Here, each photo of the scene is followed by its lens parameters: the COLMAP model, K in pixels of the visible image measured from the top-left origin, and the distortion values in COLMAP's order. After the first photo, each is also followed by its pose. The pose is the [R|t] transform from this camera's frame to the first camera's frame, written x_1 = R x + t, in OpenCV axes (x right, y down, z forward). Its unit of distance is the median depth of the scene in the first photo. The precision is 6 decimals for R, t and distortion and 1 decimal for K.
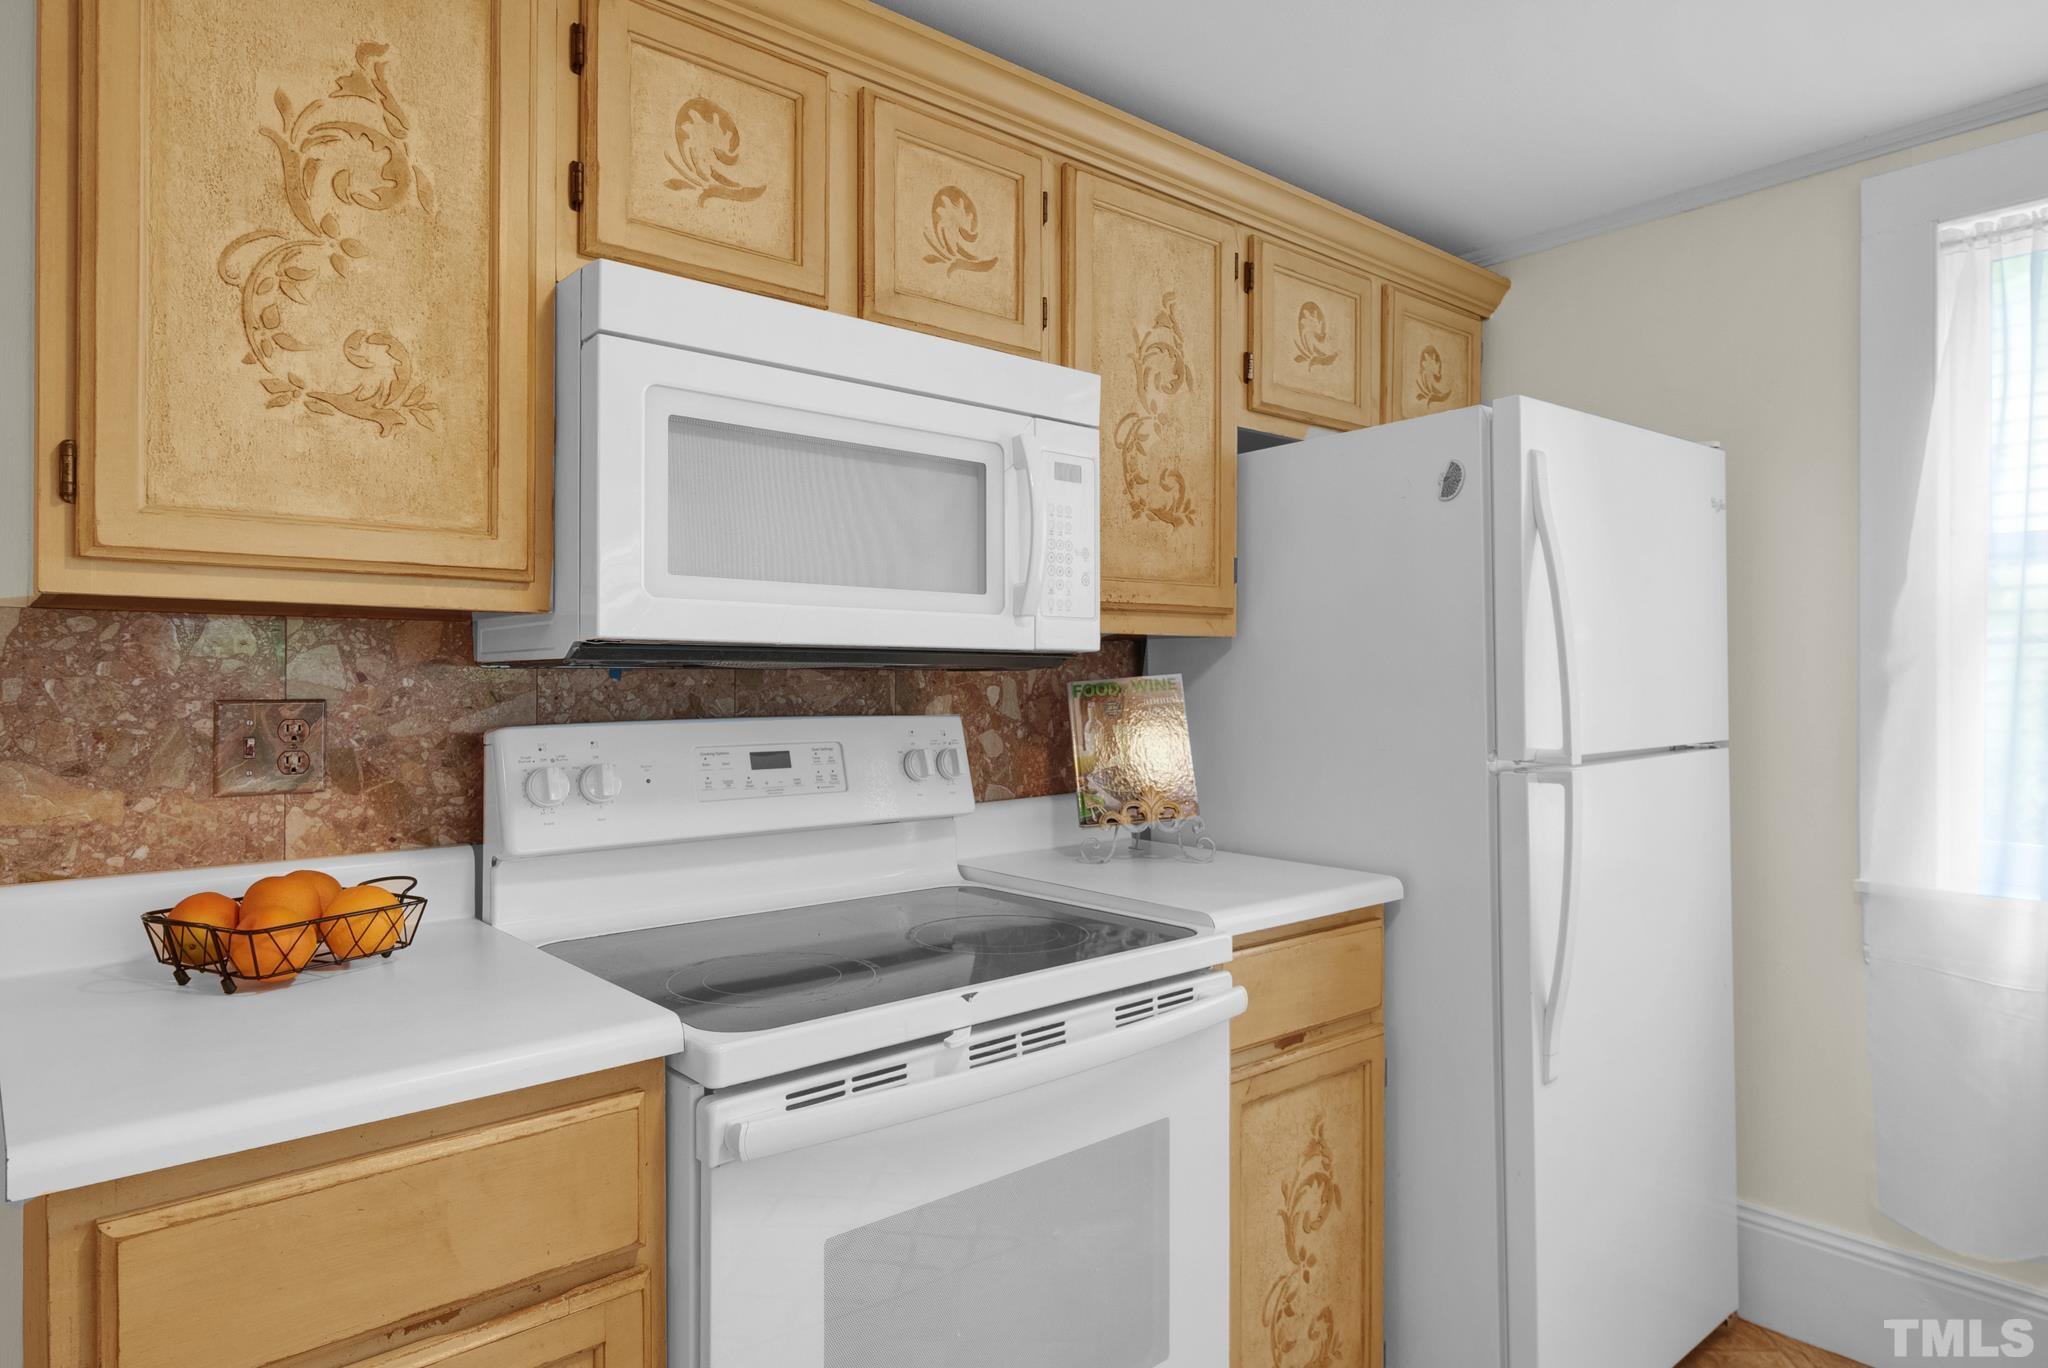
lens RADIAL K [[1197.6, 0, 1023.3], [0, 1197.6, 673.8], [0, 0, 1]] dist [-0.001182, -0.000204]
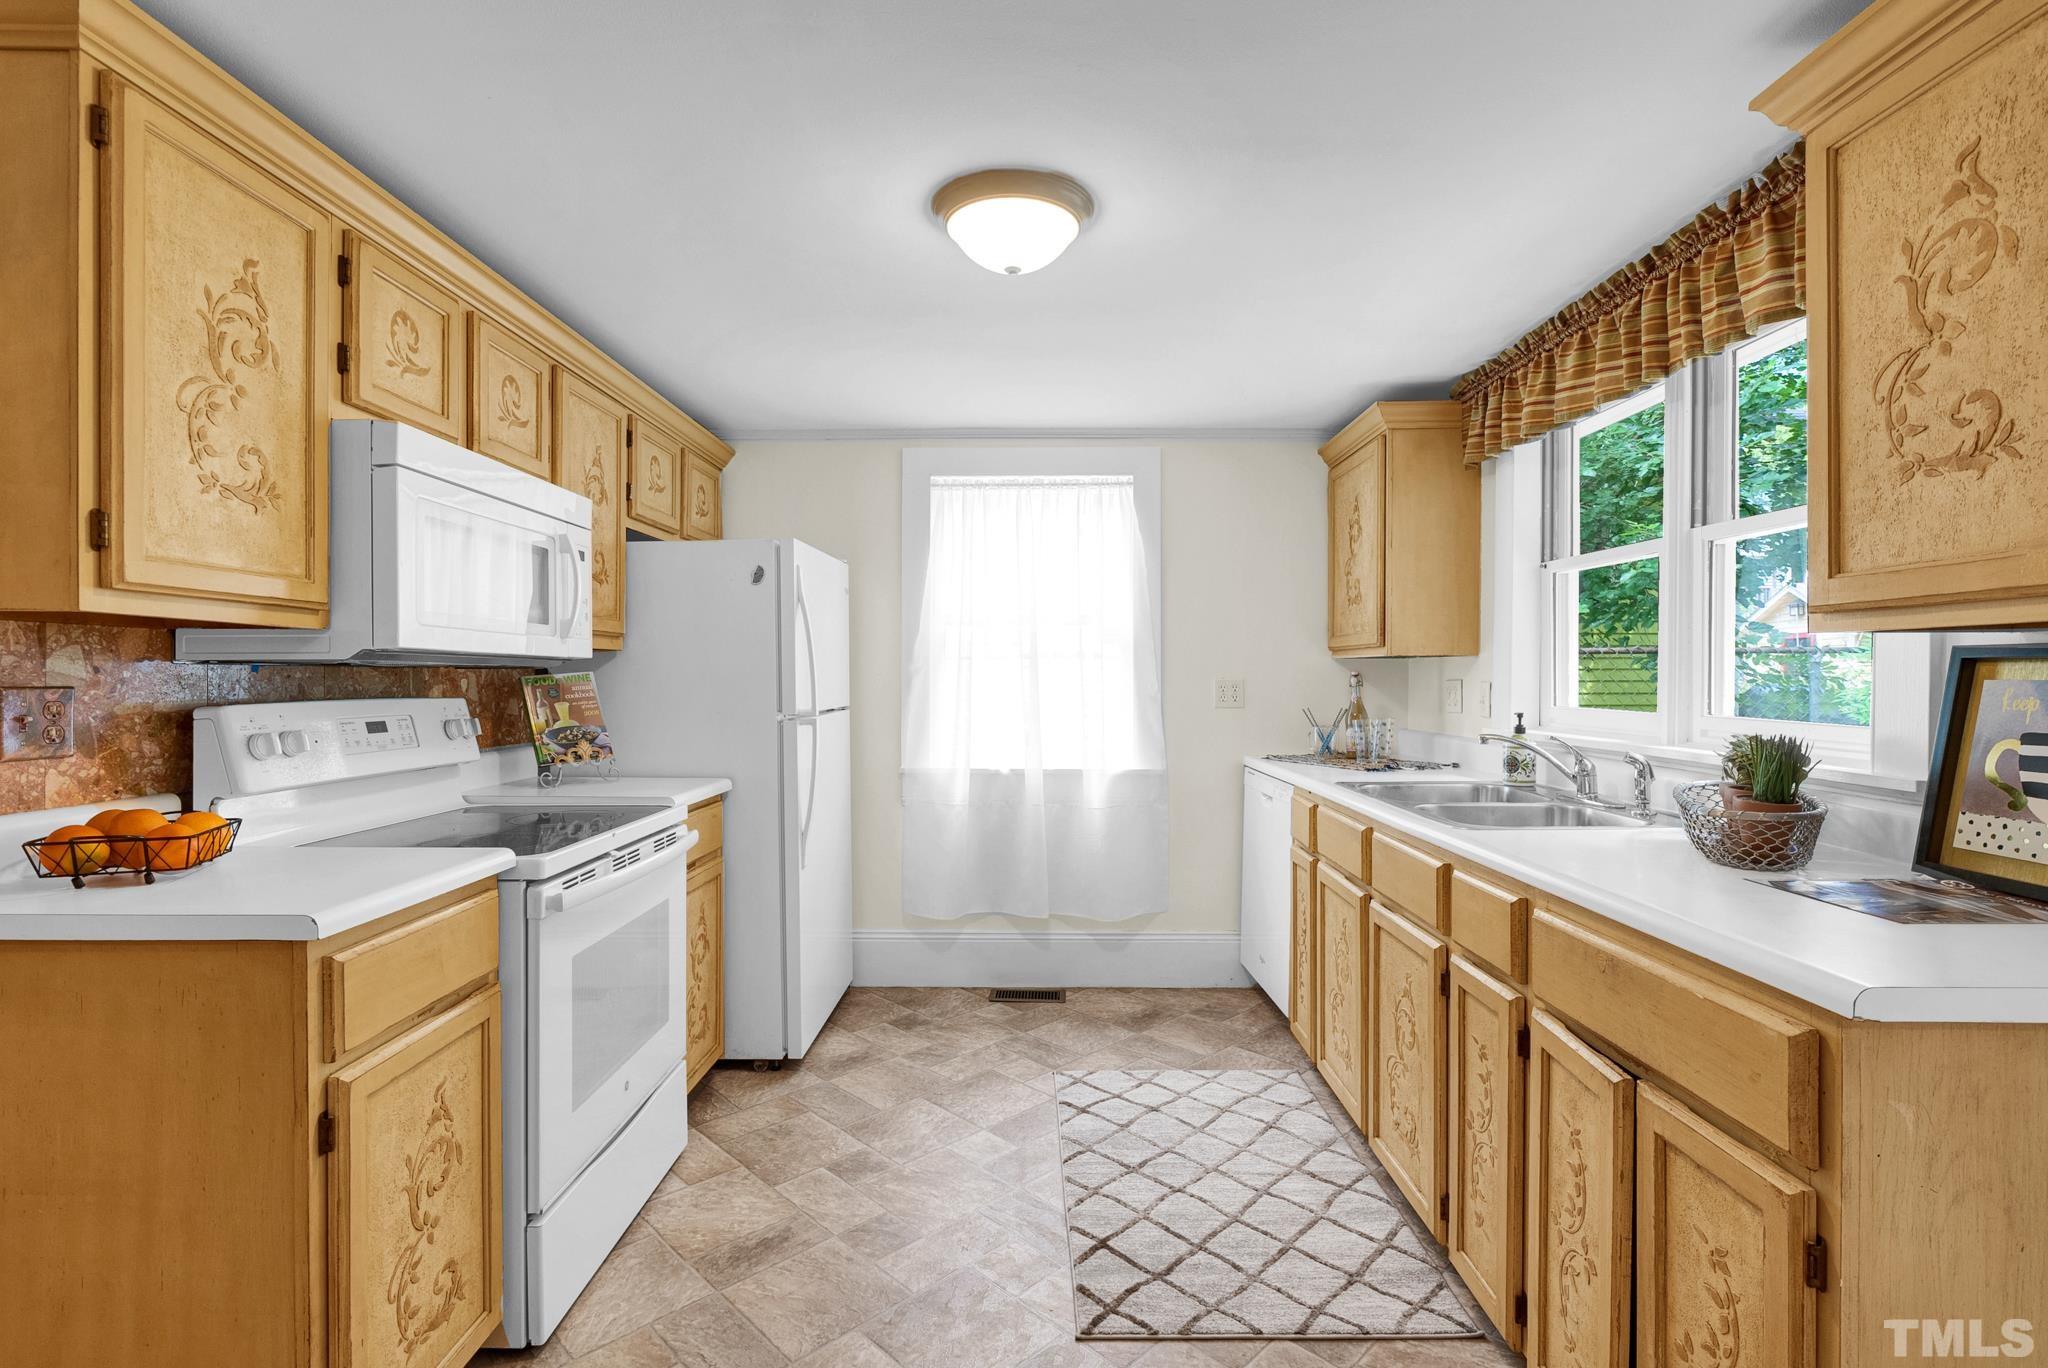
lens RADIAL K [[960.7, 0, 1029.4], [0, 960.7, 683.8], [0, 0, 1]] dist [-0.002786, 0.000240]
pose [[0.657230, -0.002259, 0.753687, -0.619684], [-0.005610, 0.999953, 0.007888, 0.003820], [-0.753670, -0.009412, 0.657186, -0.434903]]
